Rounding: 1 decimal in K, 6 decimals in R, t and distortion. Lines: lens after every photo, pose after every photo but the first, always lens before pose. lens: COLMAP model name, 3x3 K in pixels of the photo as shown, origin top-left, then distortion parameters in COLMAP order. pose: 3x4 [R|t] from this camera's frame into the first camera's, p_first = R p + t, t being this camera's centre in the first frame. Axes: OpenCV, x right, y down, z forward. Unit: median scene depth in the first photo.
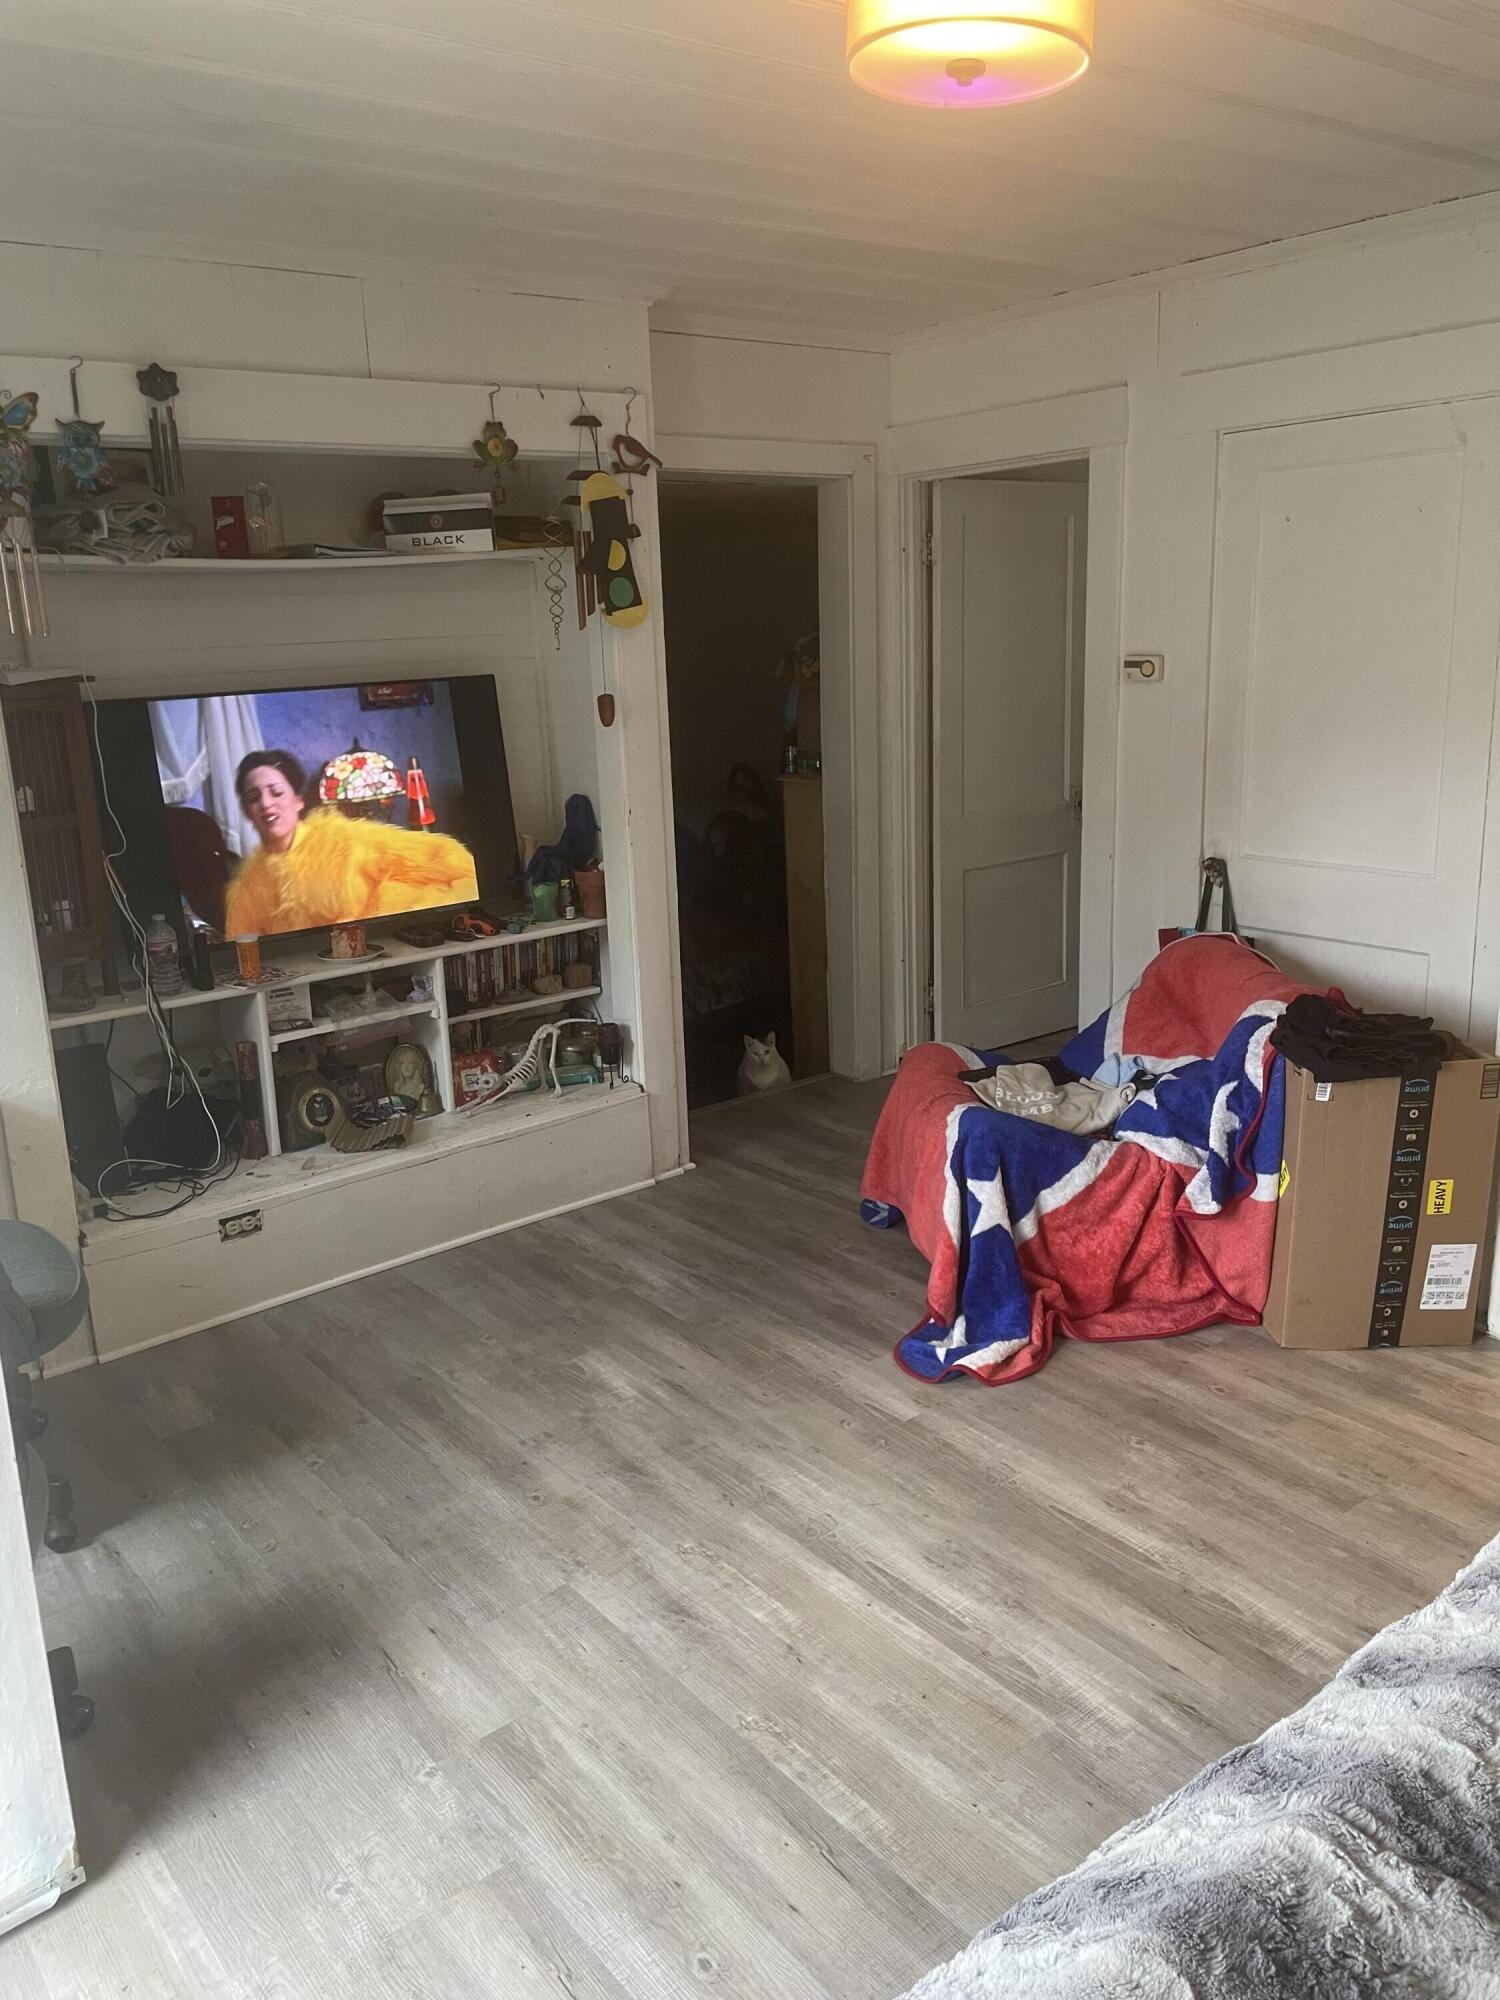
lens RADIAL K [[1528.8, 0, 742.9], [0, 1528.8, 994.7], [0, 0, 1]] dist [0.098801, -0.132170]
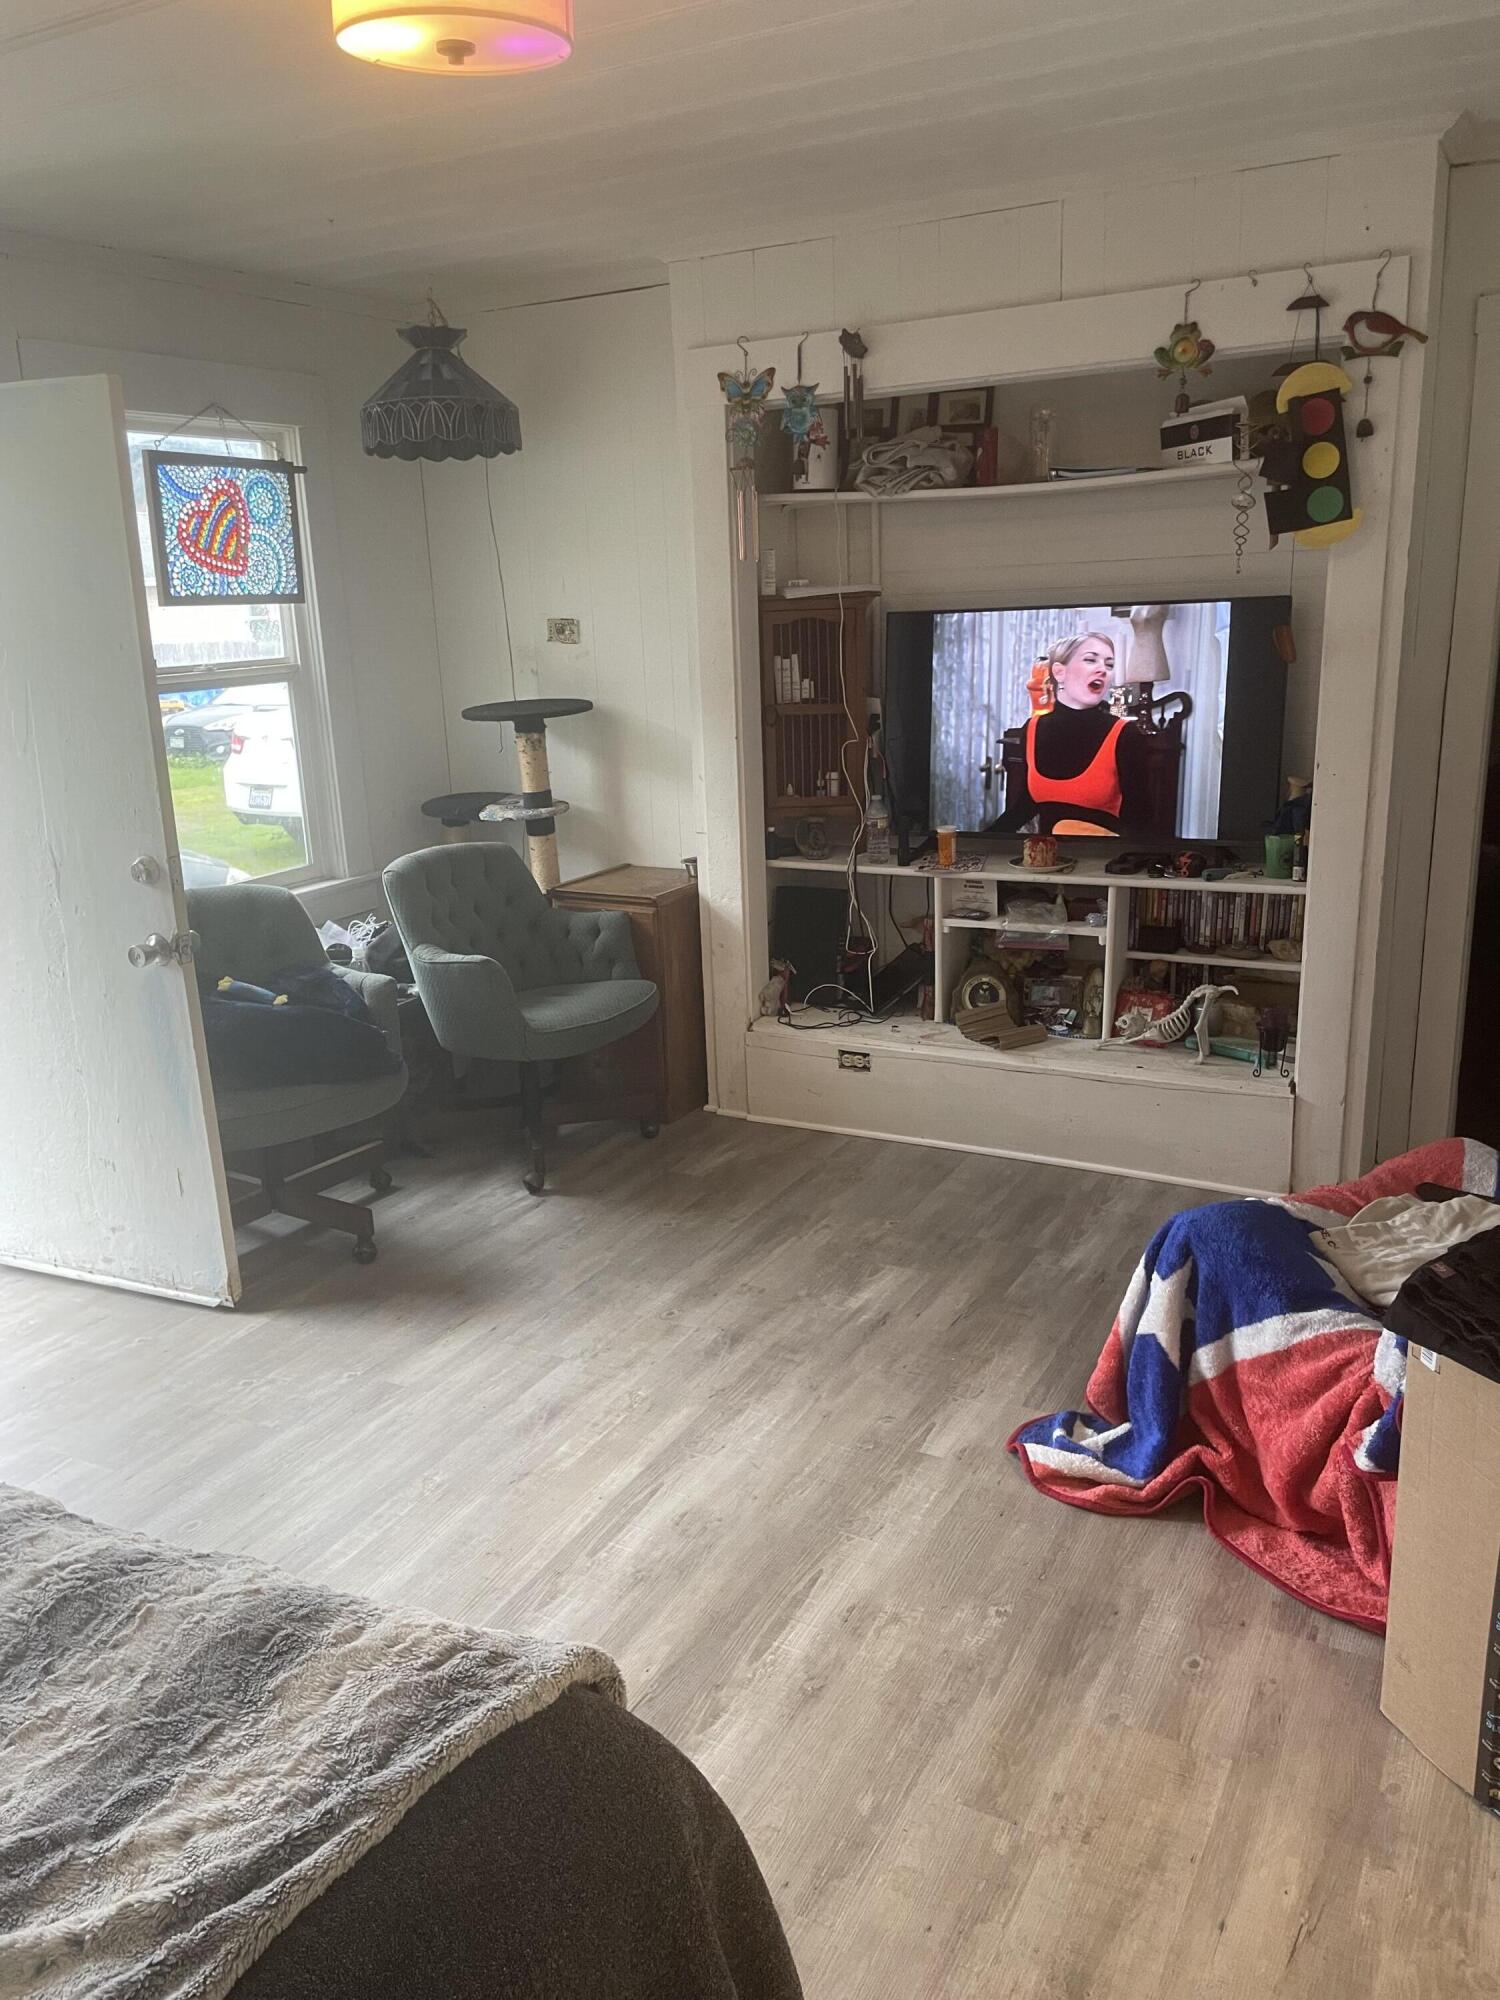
lens RADIAL K [[1528.8, 0, 742.9], [0, 1528.8, 994.7], [0, 0, 1]] dist [0.098801, -0.132170]
pose [[0.381410, 0.269313, -0.884306, 0.678274], [-0.198263, 0.958192, 0.206302, -0.127764], [0.902895, 0.096639, 0.418858, 0.419714]]
